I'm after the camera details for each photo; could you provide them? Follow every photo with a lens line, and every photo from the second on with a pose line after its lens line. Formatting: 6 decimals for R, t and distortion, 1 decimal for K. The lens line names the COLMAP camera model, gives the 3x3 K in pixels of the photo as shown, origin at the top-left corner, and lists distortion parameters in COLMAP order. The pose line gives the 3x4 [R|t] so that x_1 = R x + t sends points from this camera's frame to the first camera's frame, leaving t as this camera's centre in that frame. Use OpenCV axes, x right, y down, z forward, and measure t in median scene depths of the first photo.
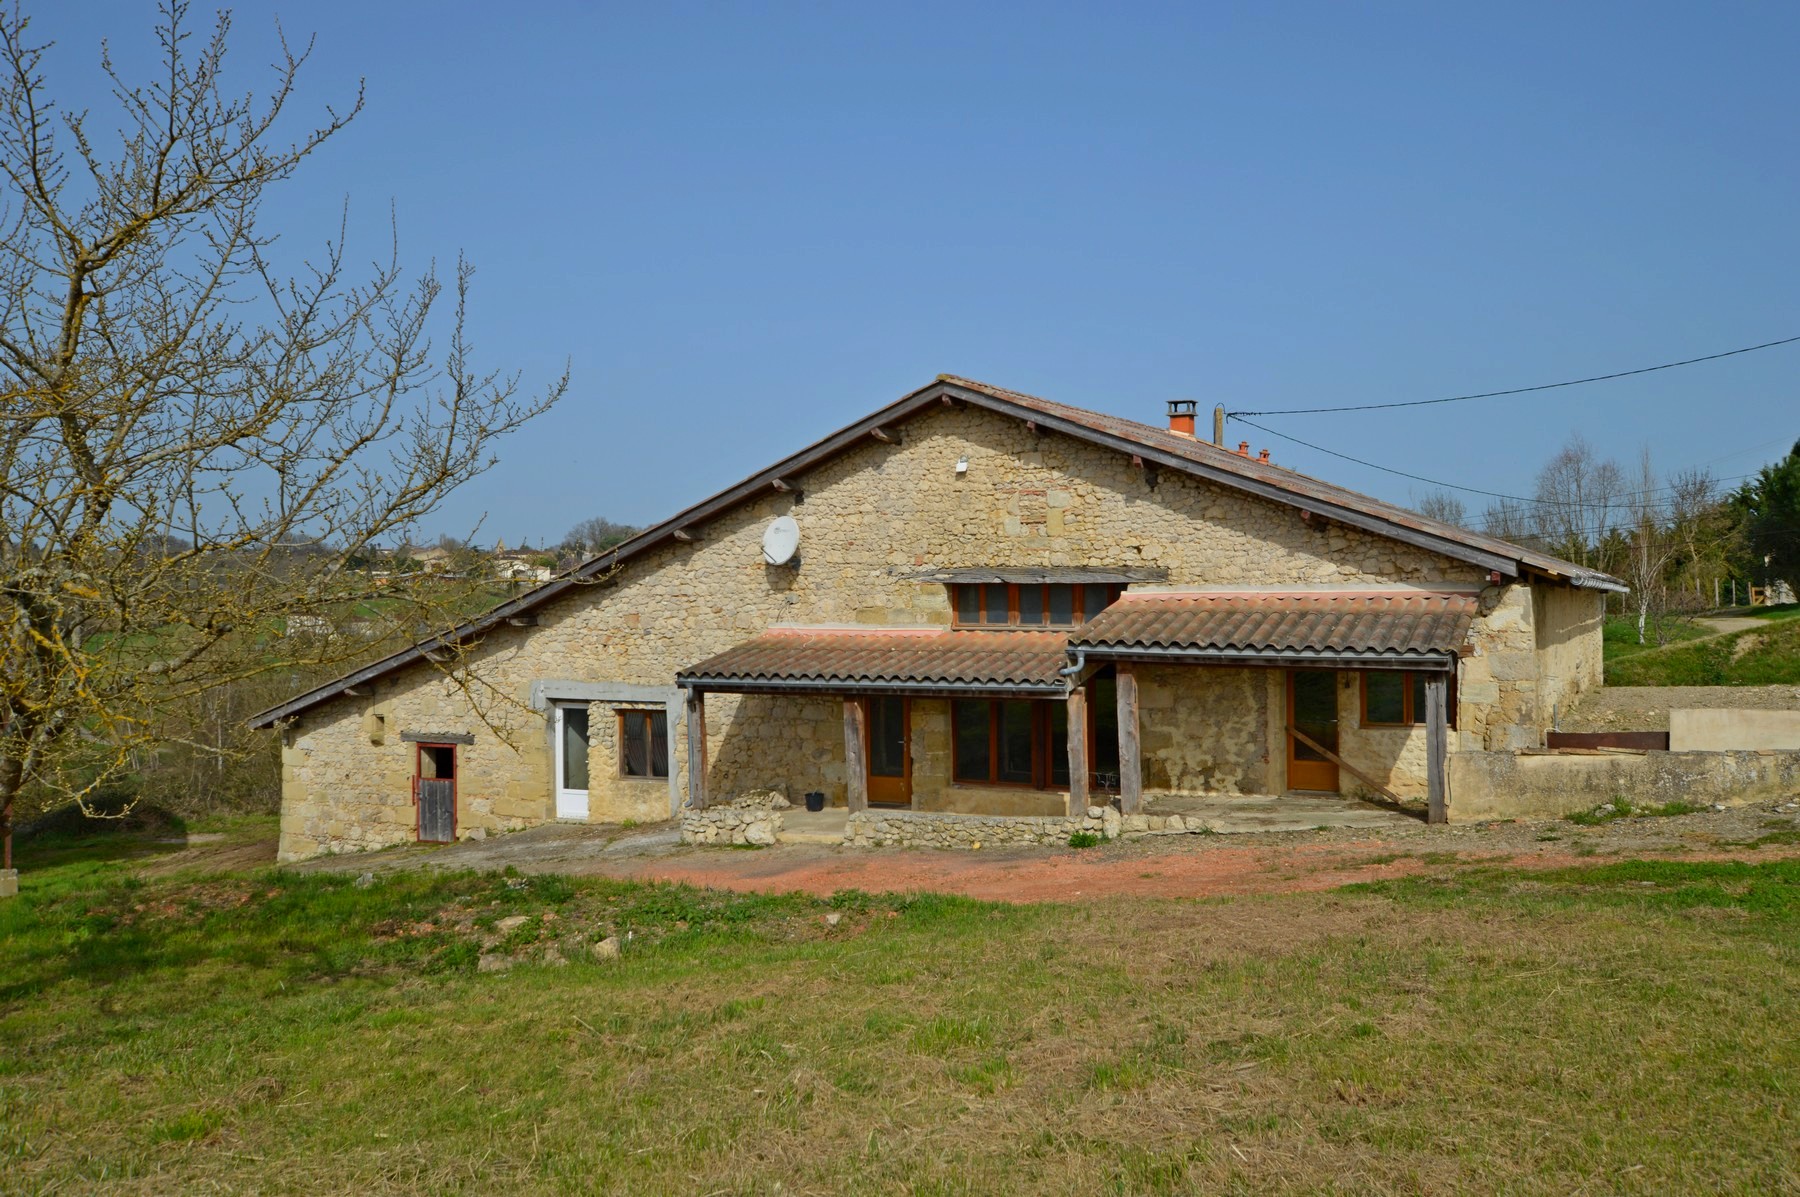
lens RADIAL K [[1491.4, 0, 902.0], [0, 1491.4, 595.7], [0, 0, 1]] dist [-0.001906, 0.018145]
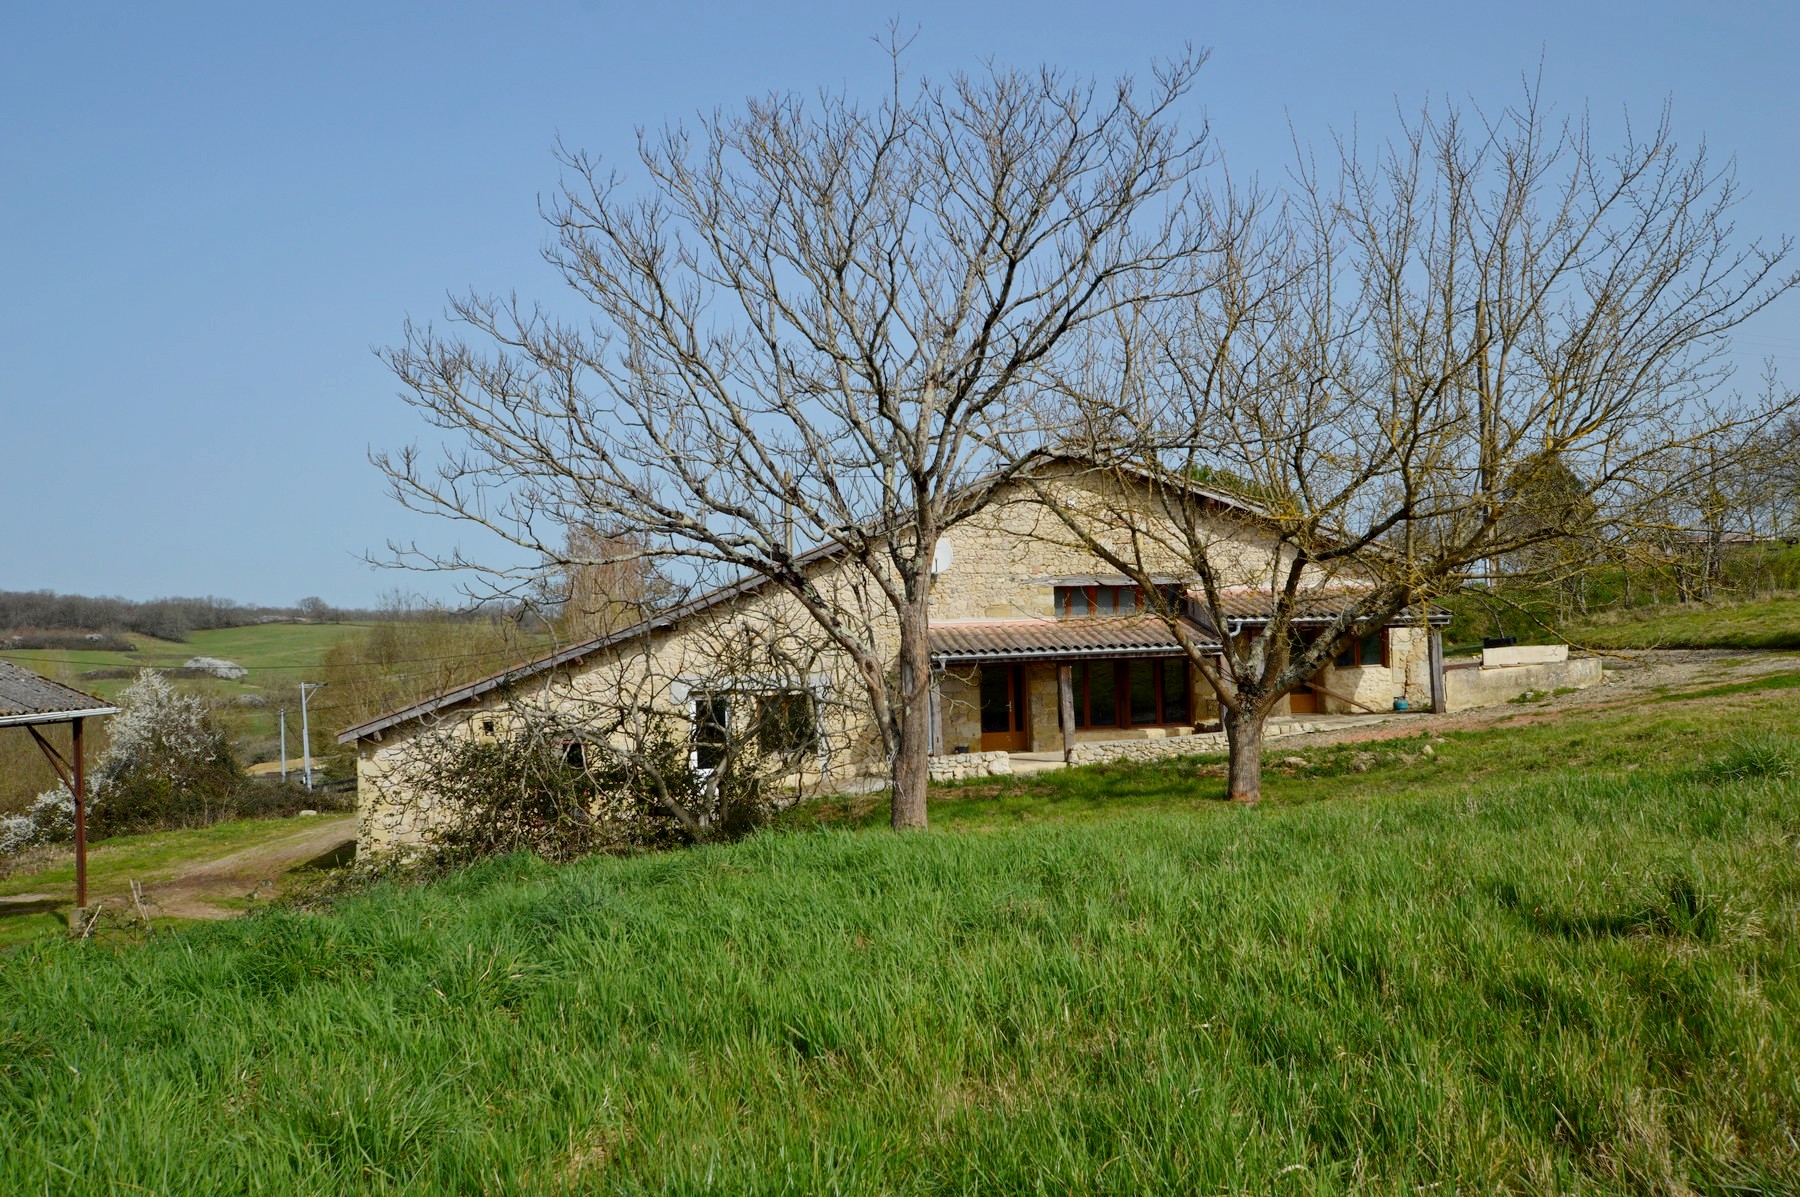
lens RADIAL K [[1491.4, 0, 901.3], [0, 1491.4, 609.9], [0, 0, 1]] dist [-0.001906, 0.018145]
pose [[0.829916, -0.007488, 0.557838, -0.880899], [0.028999, 0.999137, -0.029732, 0.051499], [-0.557134, 0.040852, 0.829417, -0.075301]]
